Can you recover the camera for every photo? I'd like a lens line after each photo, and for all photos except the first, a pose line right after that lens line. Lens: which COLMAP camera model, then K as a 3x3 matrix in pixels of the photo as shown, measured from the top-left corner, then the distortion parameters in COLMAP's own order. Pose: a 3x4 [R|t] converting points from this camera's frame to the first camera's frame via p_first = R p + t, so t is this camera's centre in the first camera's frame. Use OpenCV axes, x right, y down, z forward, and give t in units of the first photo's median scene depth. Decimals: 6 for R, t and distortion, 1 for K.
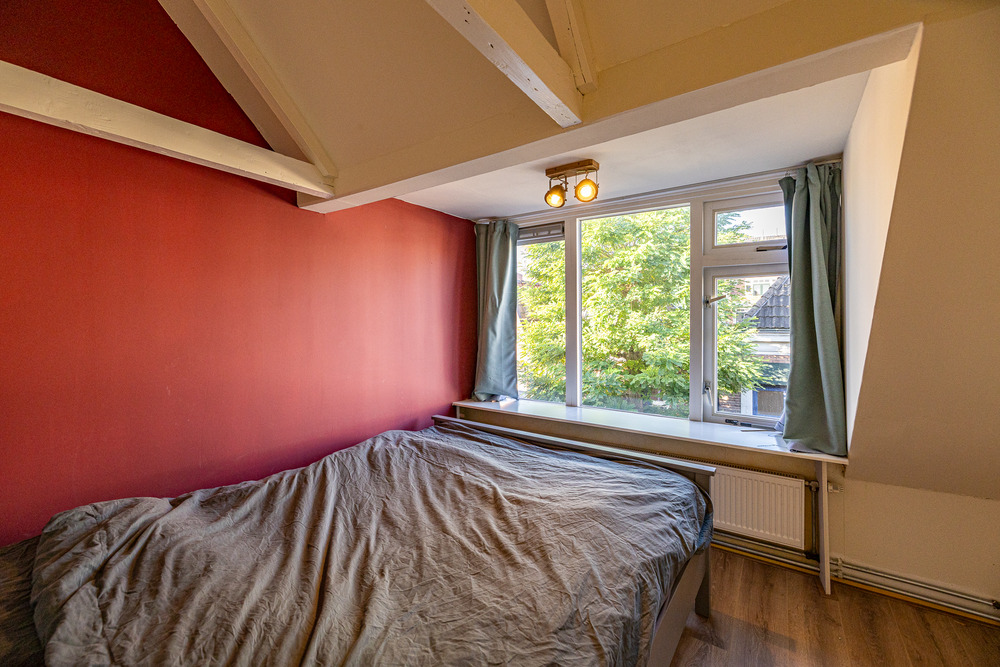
lens RADIAL K [[413.5, 0, 491.0], [0, 413.5, 325.0], [0, 0, 1]] dist [-0.002512, -0.000152]
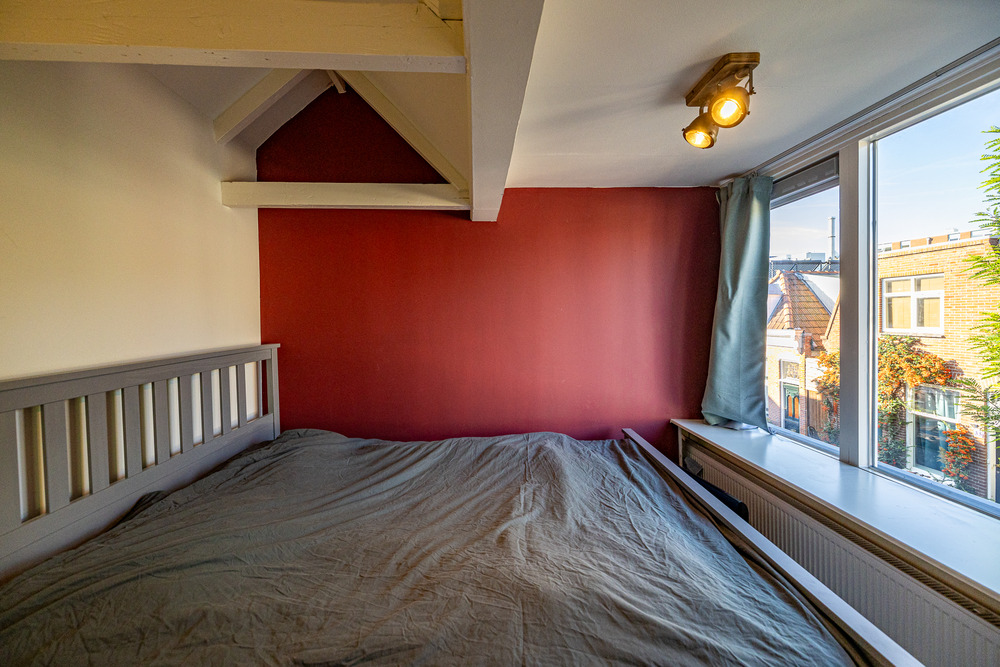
lens RADIAL K [[413.5, 0, 491.0], [0, 413.5, 325.0], [0, 0, 1]] dist [-0.002512, -0.000152]
pose [[0.611682, 0.015575, -0.790950, 0.350005], [-0.005564, 0.999866, 0.015385, -0.007943], [0.791084, -0.005010, 0.611687, 0.240296]]
